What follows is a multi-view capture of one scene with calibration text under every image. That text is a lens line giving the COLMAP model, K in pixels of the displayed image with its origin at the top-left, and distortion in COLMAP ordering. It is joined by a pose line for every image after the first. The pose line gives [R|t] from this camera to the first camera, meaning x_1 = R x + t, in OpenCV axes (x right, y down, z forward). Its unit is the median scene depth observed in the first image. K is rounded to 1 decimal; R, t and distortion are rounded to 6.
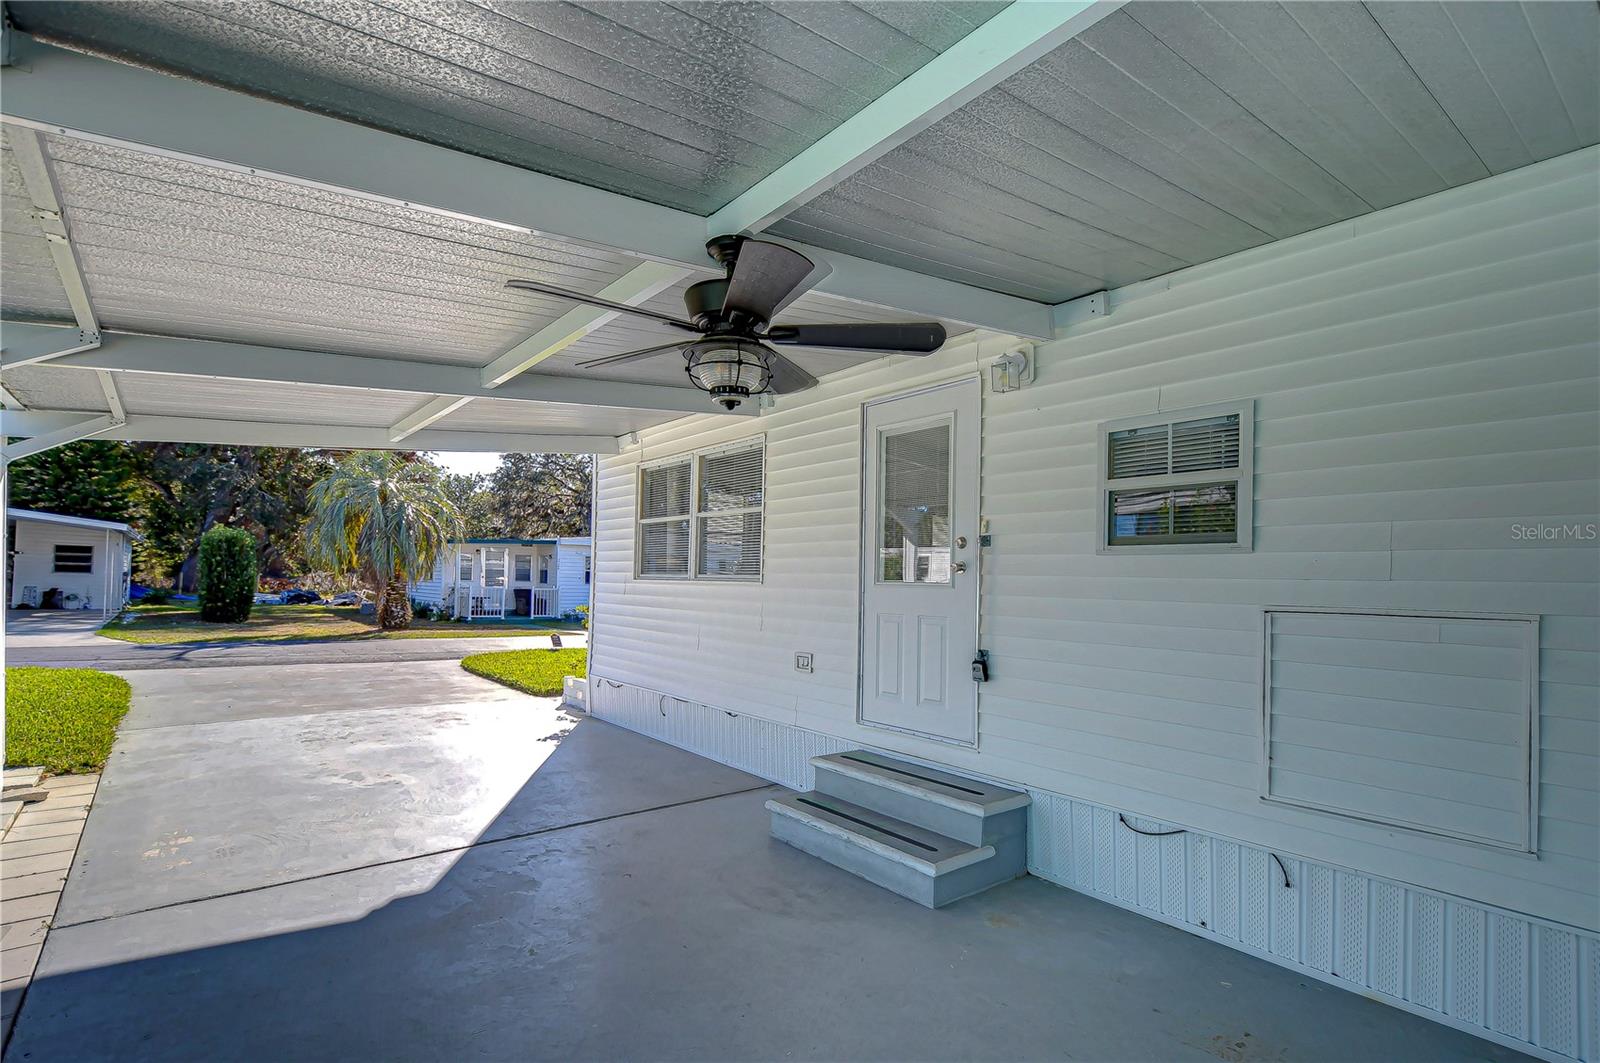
lens RADIAL K [[775.5, 0, 840.9], [0, 775.5, 574.9], [0, 0, 1]] dist [0.000292, -0.010138]
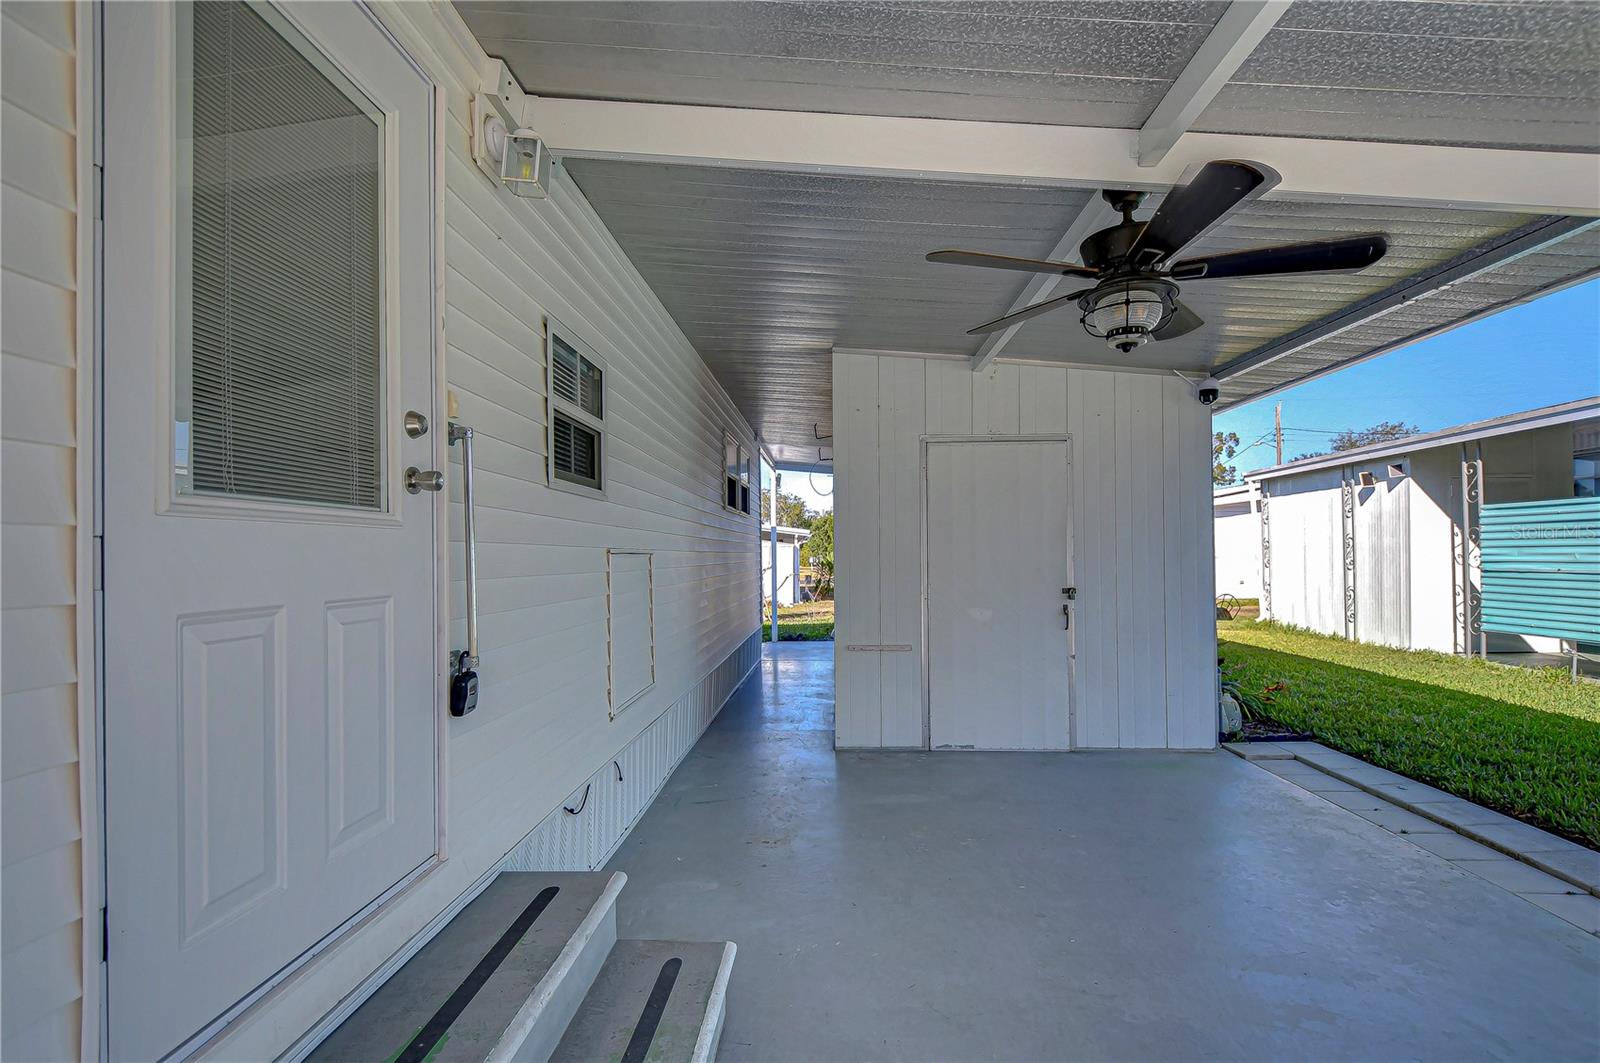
lens RADIAL K [[736.6, 0, 802.6], [0, 736.6, 555.9], [0, 0, 1]] dist [-0.002116, -0.000603]
pose [[-0.727971, -0.011462, 0.685512, -0.308131], [-0.009965, 0.999932, 0.006138, 0.030517], [-0.685535, -0.002363, -0.728035, 1.213064]]
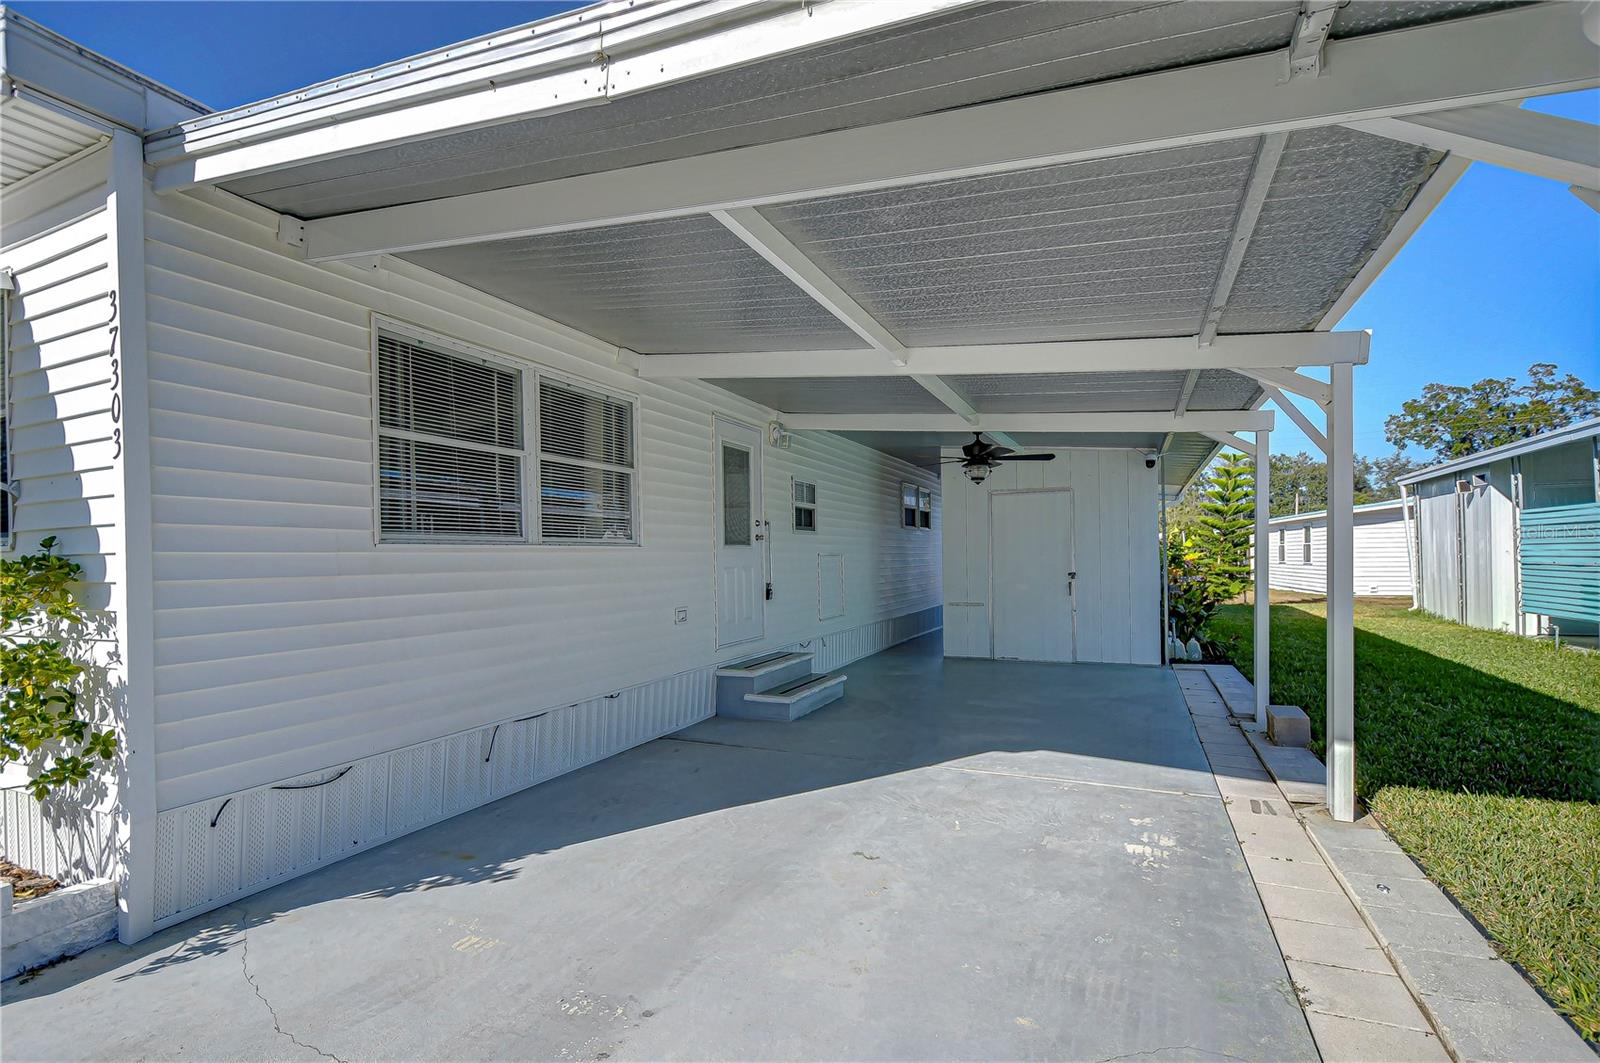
lens RADIAL K [[737.2, 0, 796.0], [0, 737.2, 555.8], [0, 0, 1]] dist [0.018038, -0.016321]
pose [[-0.424695, -0.009162, 0.905290, -1.449595], [-0.000503, 0.999951, 0.009884, 0.015725], [-0.905336, 0.003742, -0.424679, 1.707778]]
